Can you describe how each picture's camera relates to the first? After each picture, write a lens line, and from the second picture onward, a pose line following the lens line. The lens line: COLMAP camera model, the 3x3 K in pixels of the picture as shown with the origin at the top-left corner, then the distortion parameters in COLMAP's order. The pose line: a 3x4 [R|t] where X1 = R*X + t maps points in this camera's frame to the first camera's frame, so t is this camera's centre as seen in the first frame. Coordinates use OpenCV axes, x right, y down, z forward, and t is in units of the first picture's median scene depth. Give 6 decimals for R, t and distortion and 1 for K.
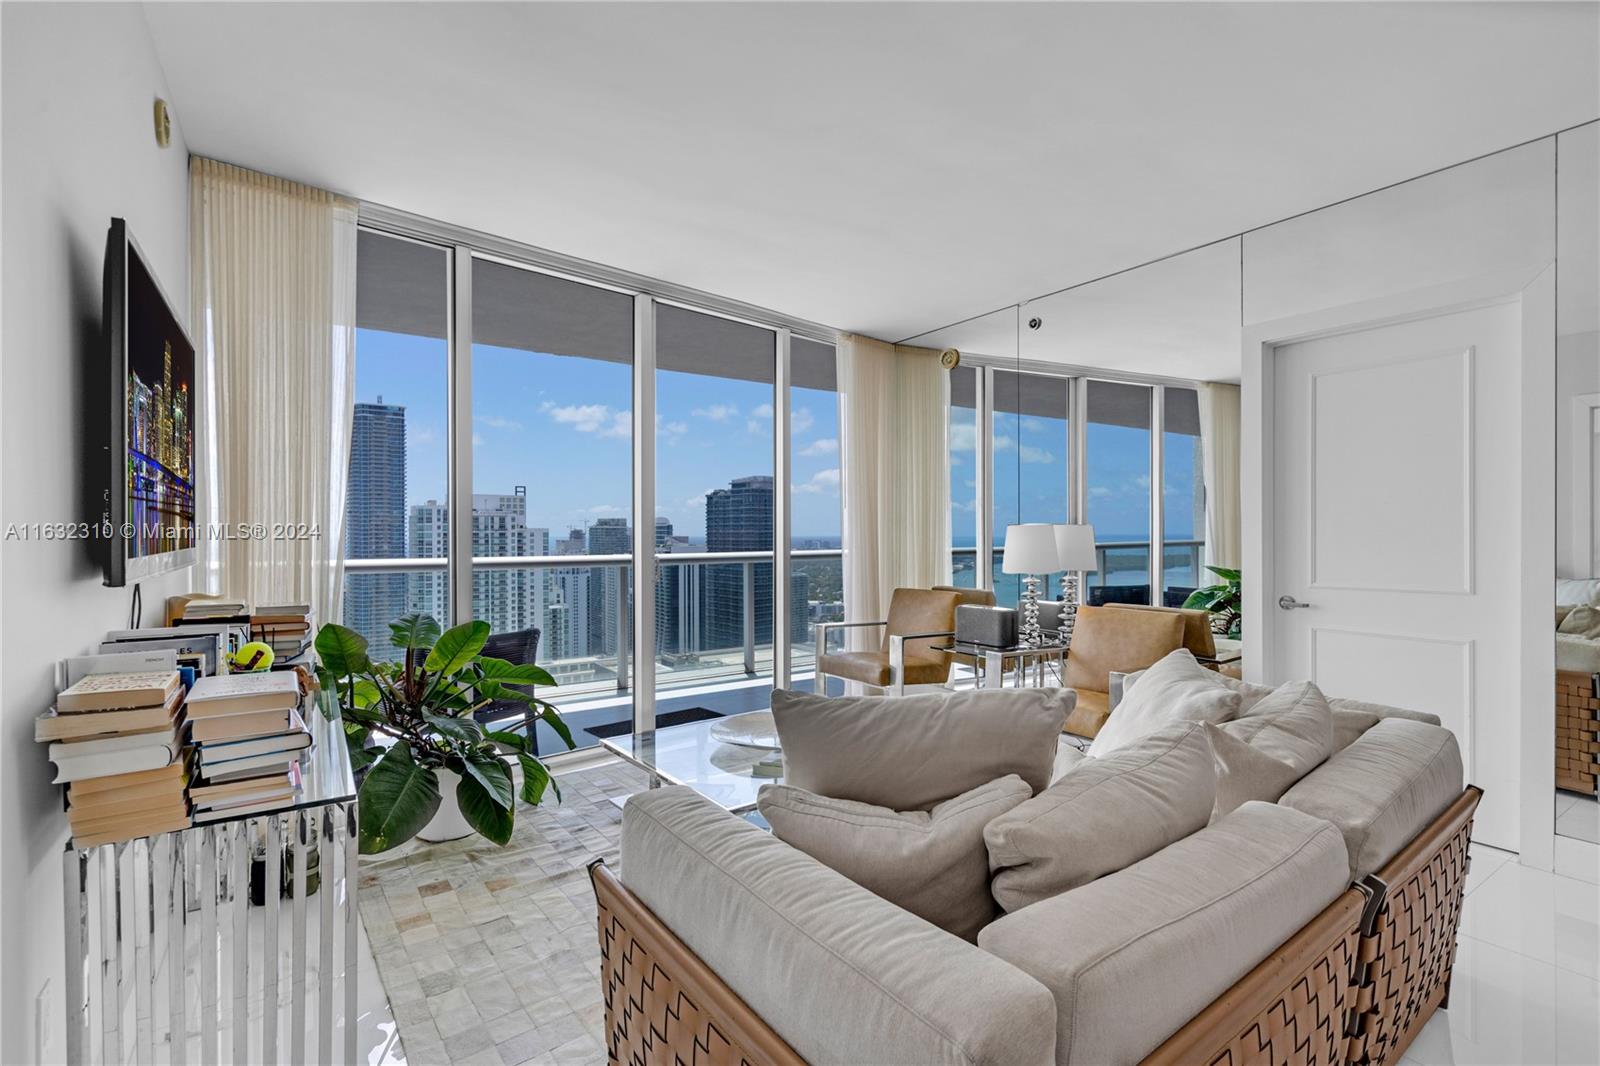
lens RADIAL K [[740.7, 0, 794.8], [0, 740.7, 520.5], [0, 0, 1]] dist [-0.000702, 0.000493]
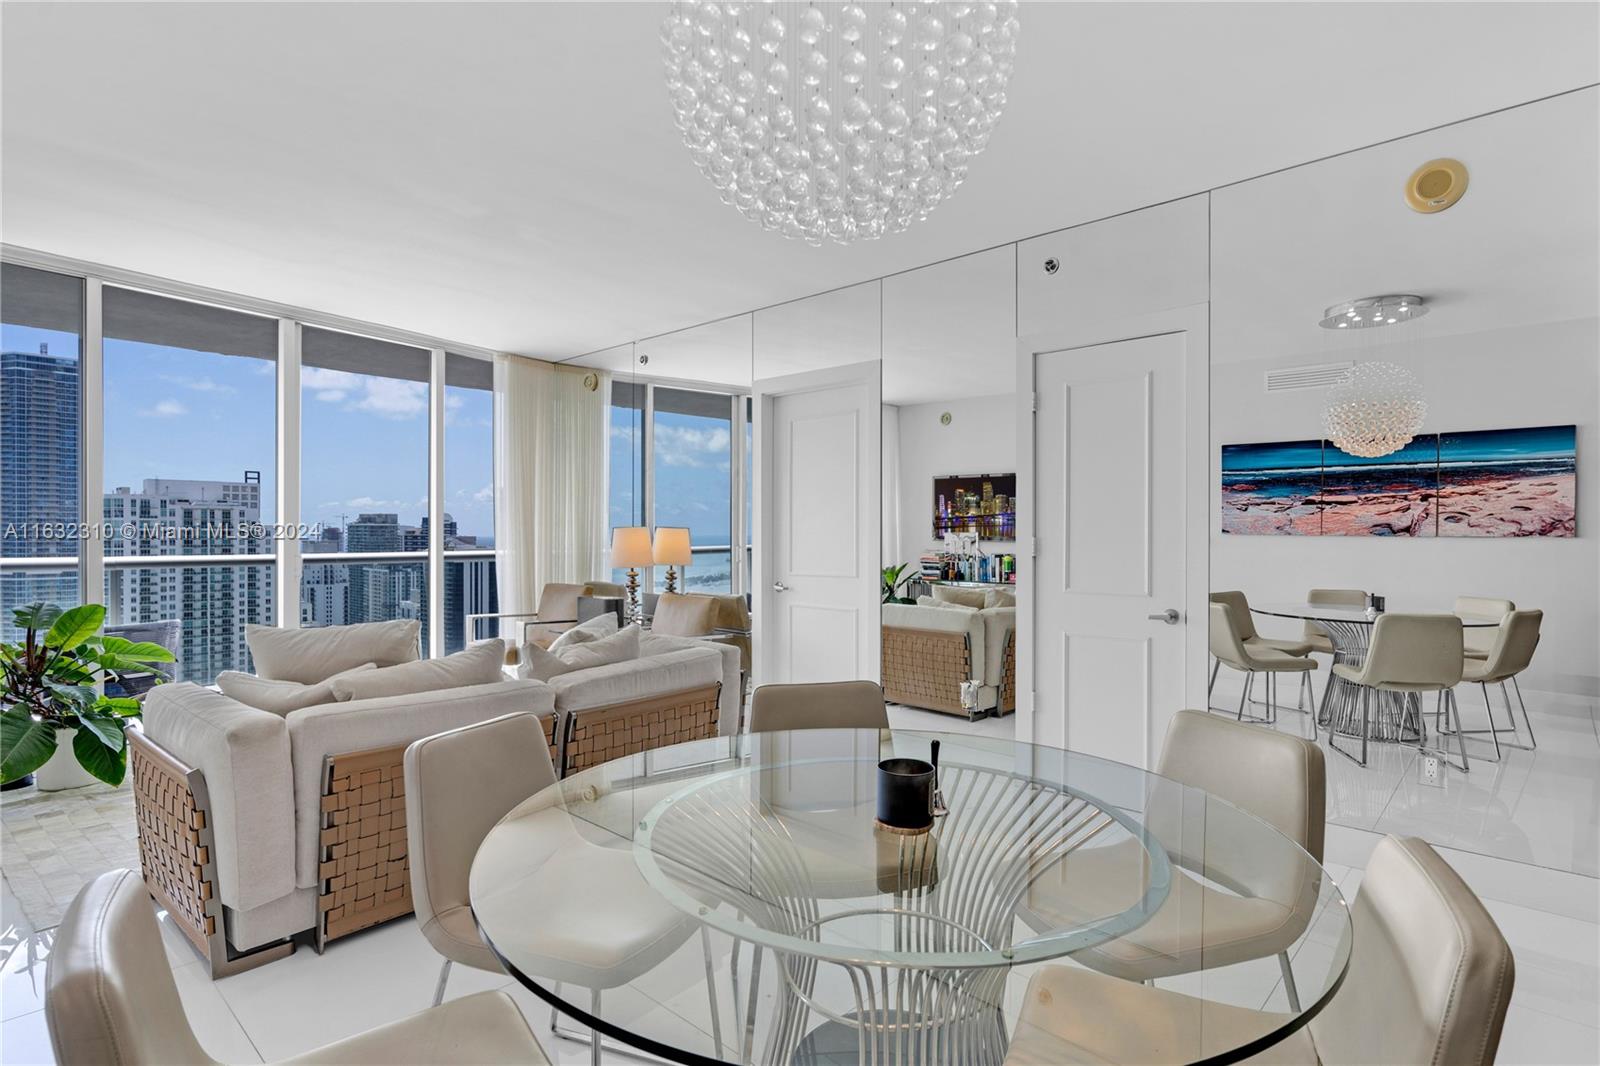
lens RADIAL K [[867.4, 0, 797.9], [0, 867.4, 524.7], [0, 0, 1]] dist [-0.006400, -0.000407]
pose [[0.978388, 0.007869, 0.206629, 0.271129], [-0.009141, 0.999945, 0.005205, -0.009158], [-0.206577, -0.006981, 0.978405, -0.415990]]
